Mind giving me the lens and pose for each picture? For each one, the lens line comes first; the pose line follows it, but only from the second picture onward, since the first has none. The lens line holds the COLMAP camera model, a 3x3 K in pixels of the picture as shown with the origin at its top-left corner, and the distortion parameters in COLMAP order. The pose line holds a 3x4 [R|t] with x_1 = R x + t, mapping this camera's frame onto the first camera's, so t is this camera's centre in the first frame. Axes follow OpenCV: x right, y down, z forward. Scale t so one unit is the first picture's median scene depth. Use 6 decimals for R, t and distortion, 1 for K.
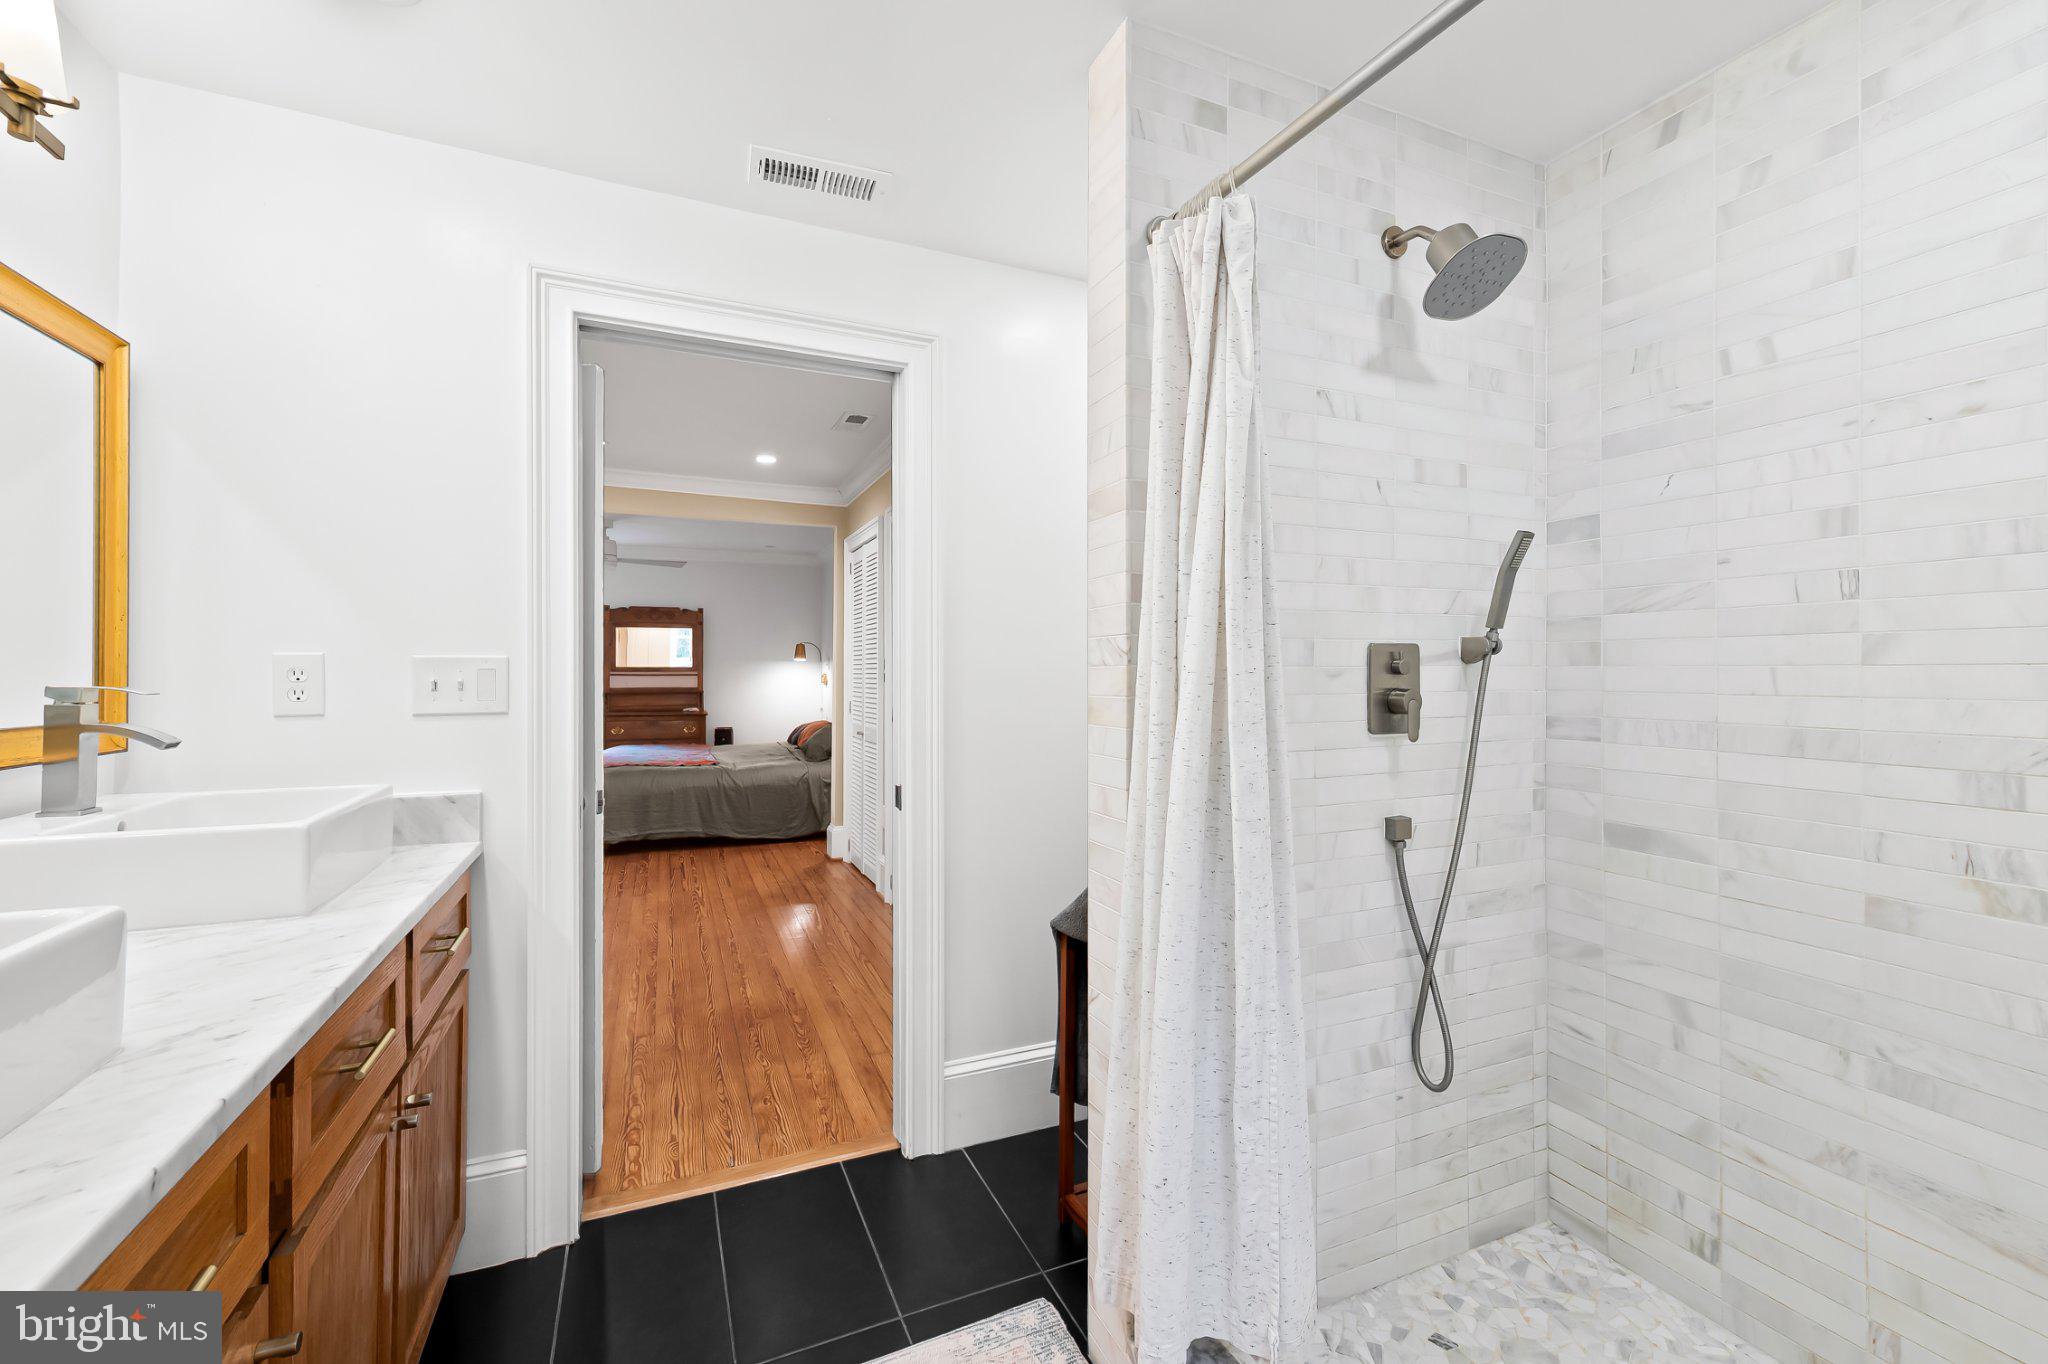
lens RADIAL K [[828.0, 0, 1034.0], [0, 828.0, 660.9], [0, 0, 1]] dist [0.001959, 0.000148]
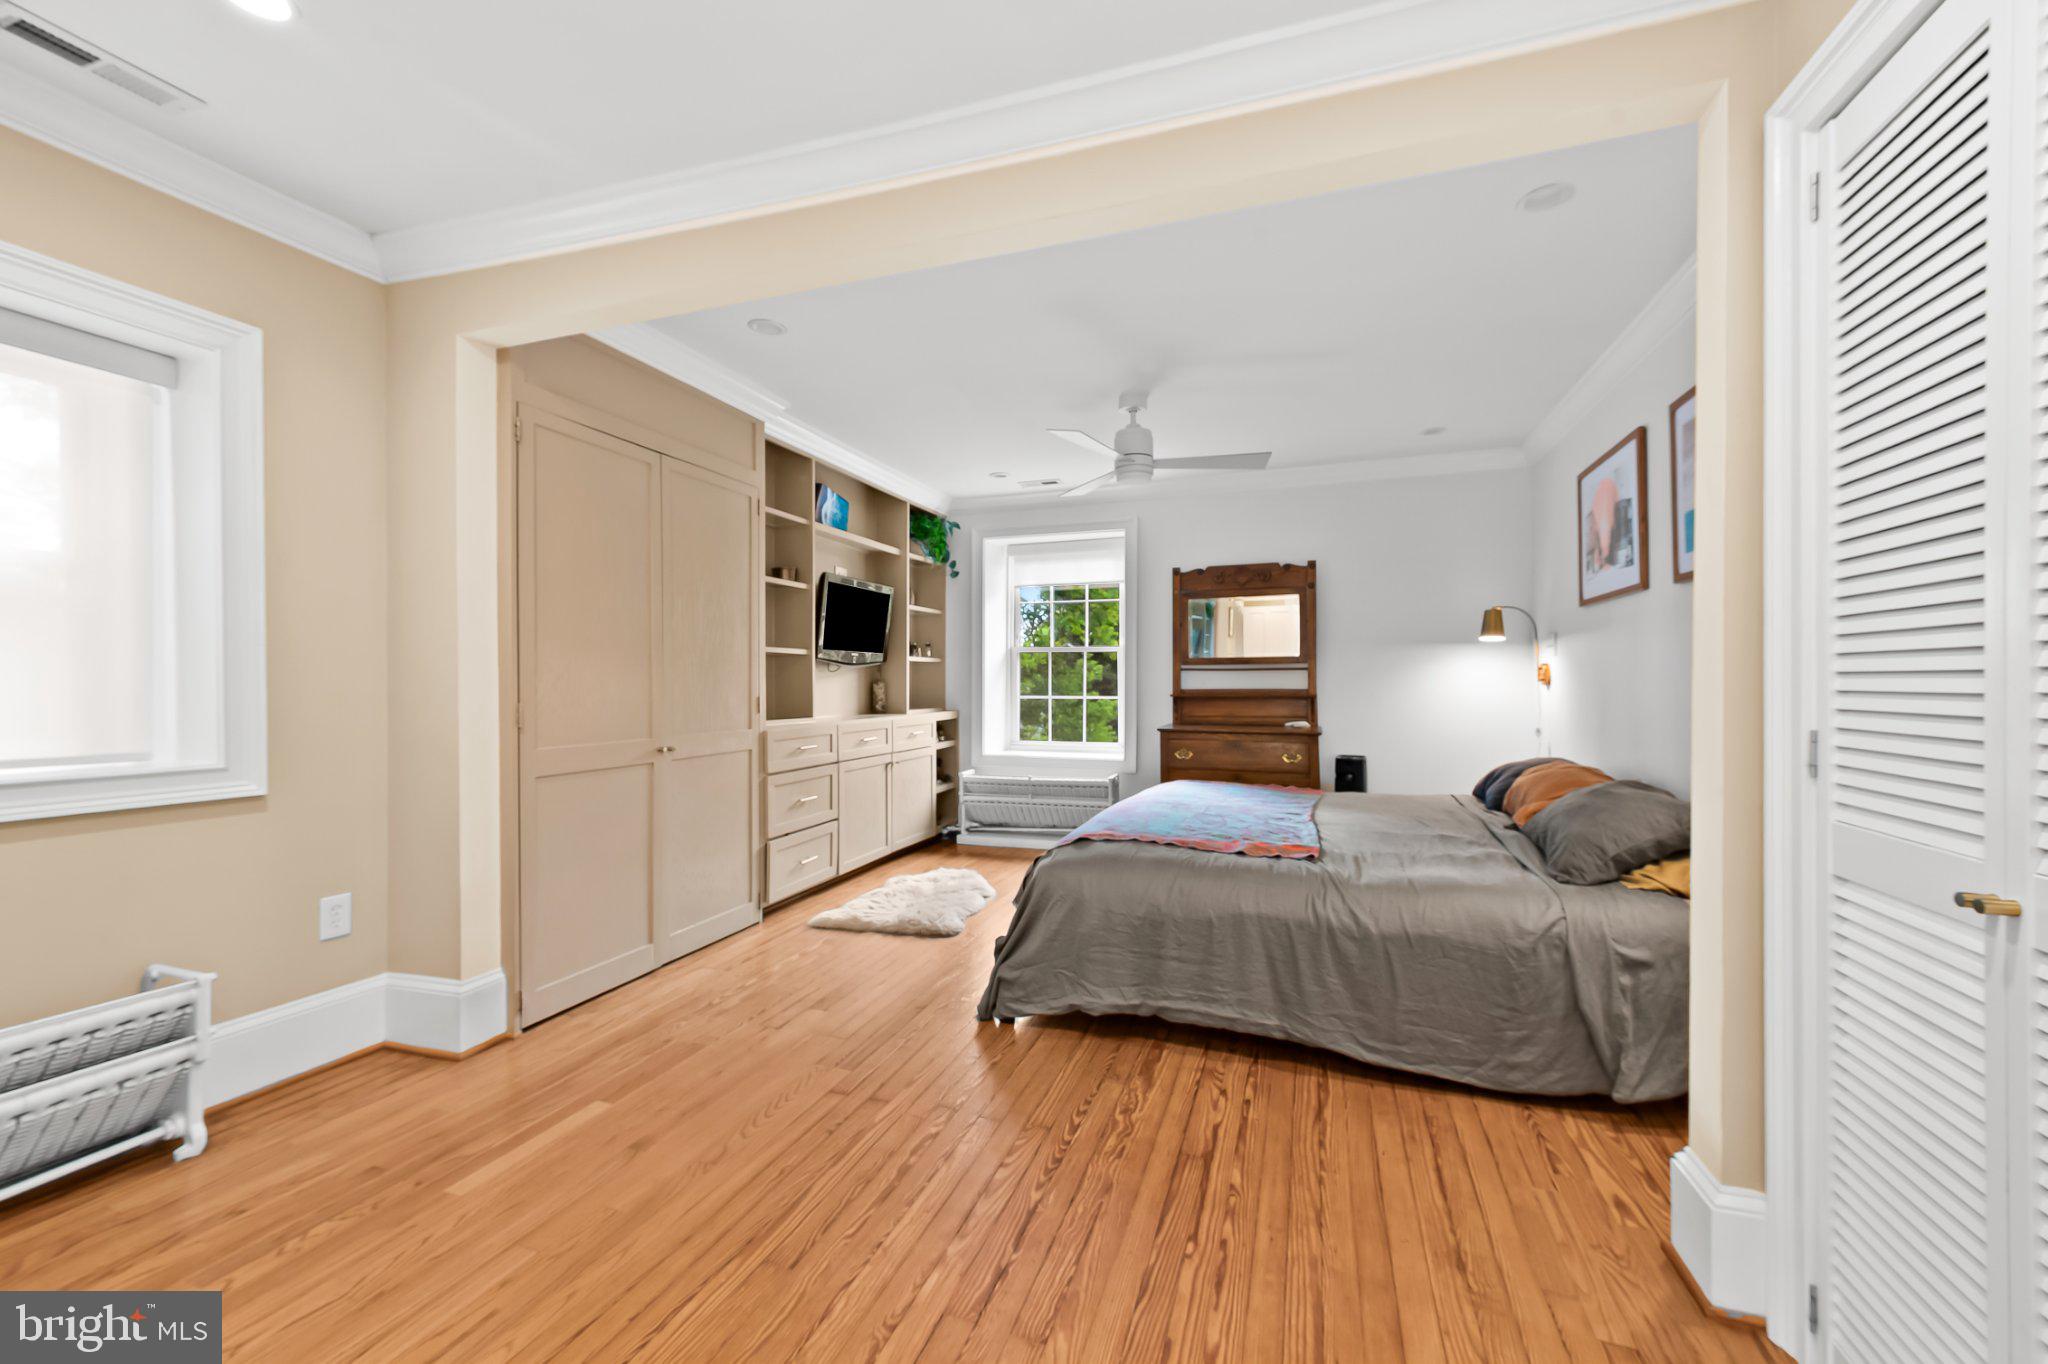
lens RADIAL K [[784.6, 0, 1026.0], [0, 784.6, 688.1], [0, 0, 1]] dist [0.001579, 0.000107]
pose [[0.717500, 0.003921, -0.696548, -0.152027], [0.011521, 0.999781, 0.017495, 0.019167], [0.696464, -0.020578, 0.717297, 0.443462]]
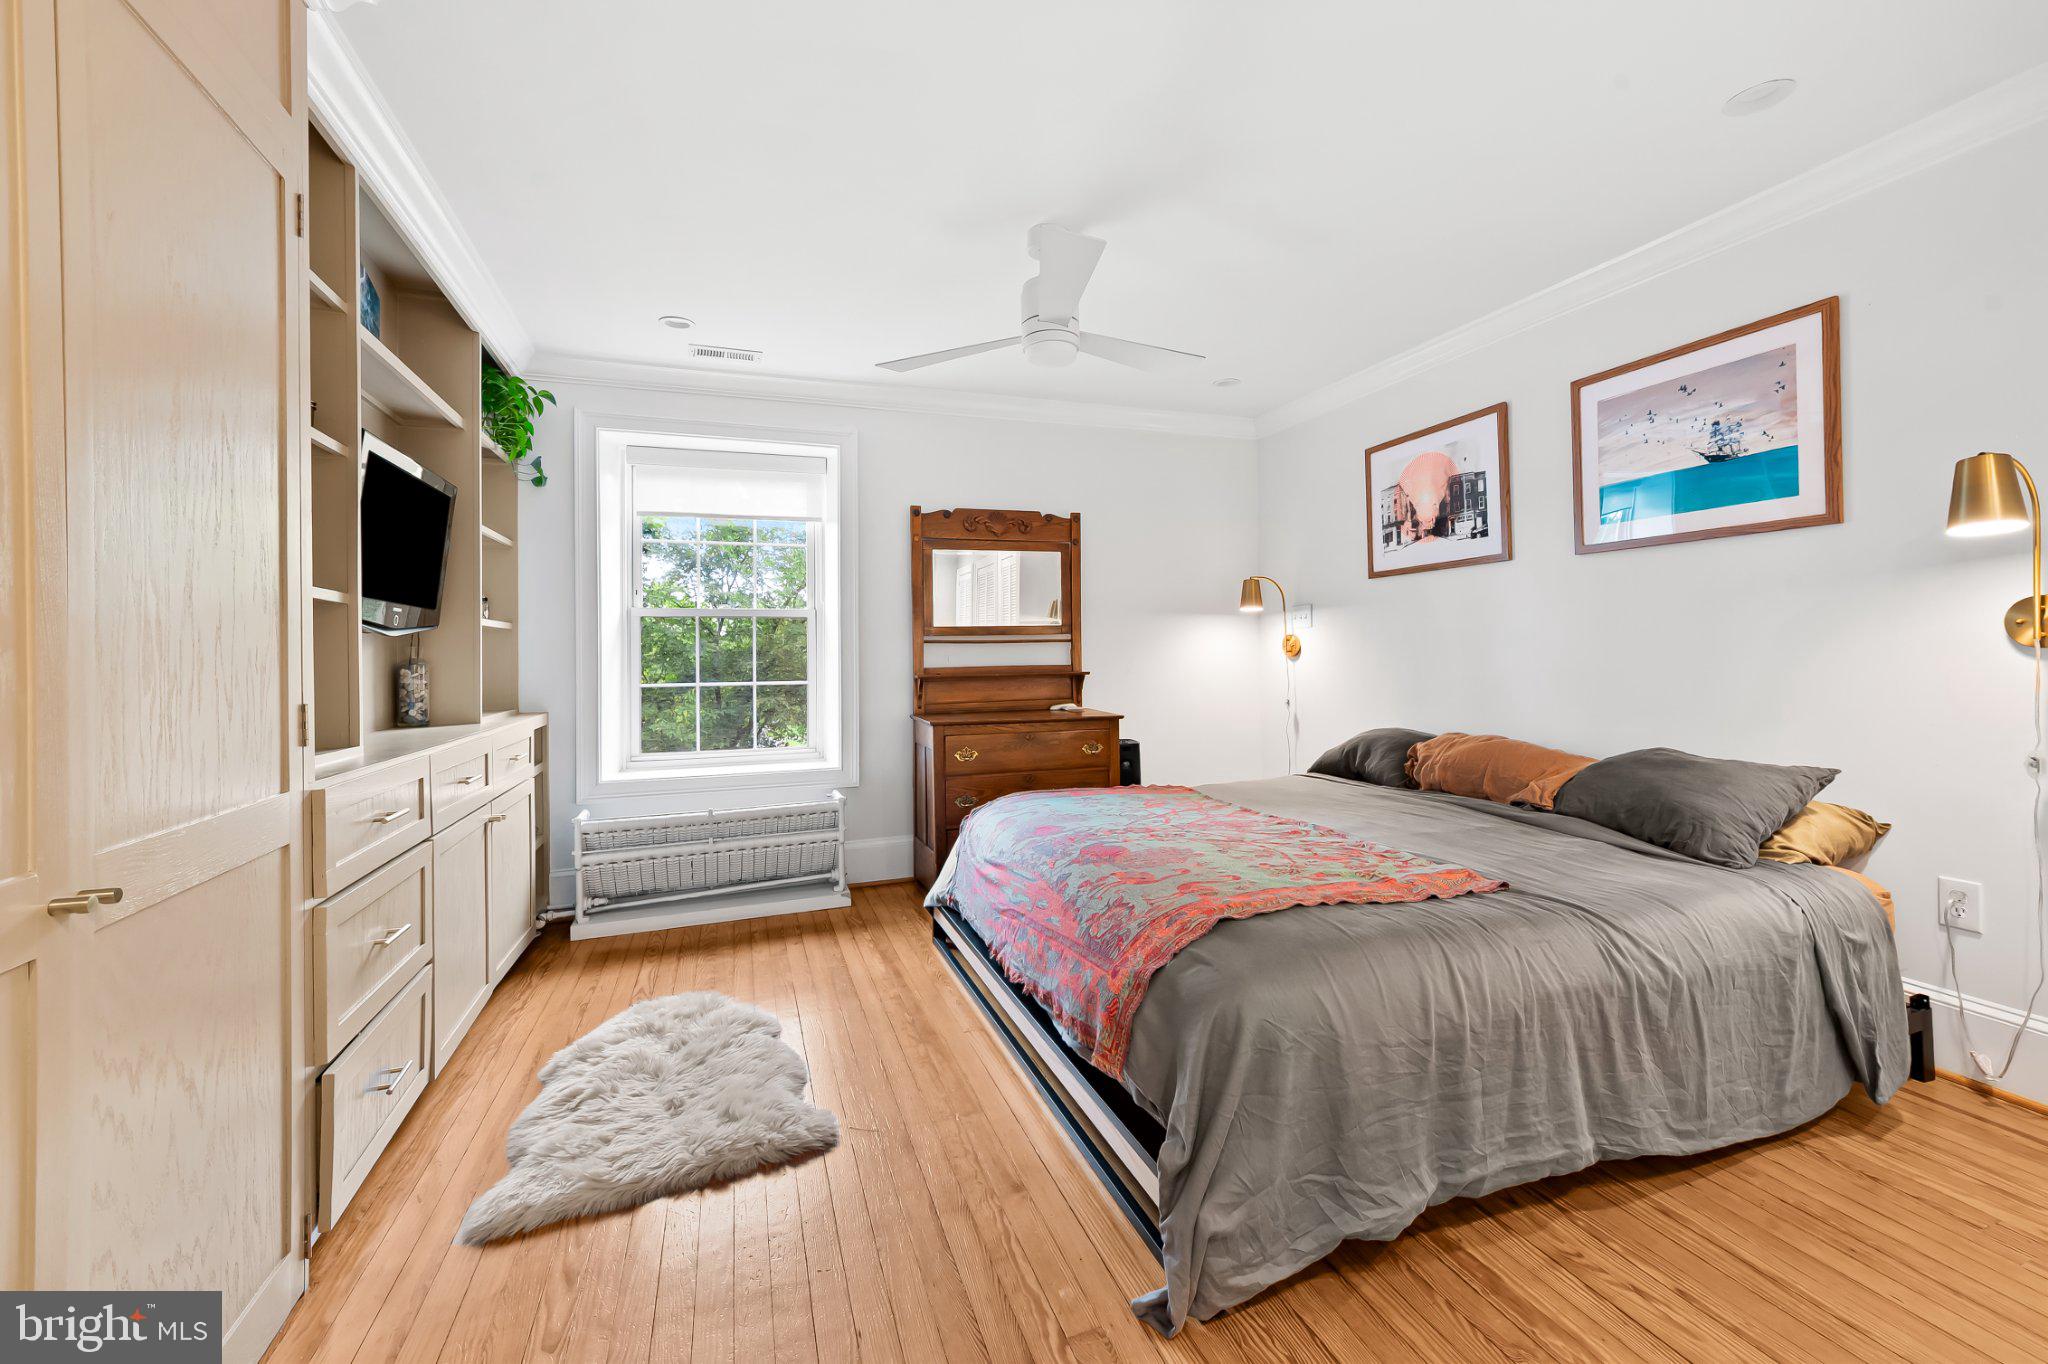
lens RADIAL K [[828.0, 0, 1034.0], [0, 828.0, 660.9], [0, 0, 1]] dist [0.001959, 0.000148]
pose [[0.996561, -0.015338, -0.081427, -0.400689], [0.016929, 0.999678, 0.018883, 0.019860], [0.081112, -0.020196, 0.996500, 0.491565]]
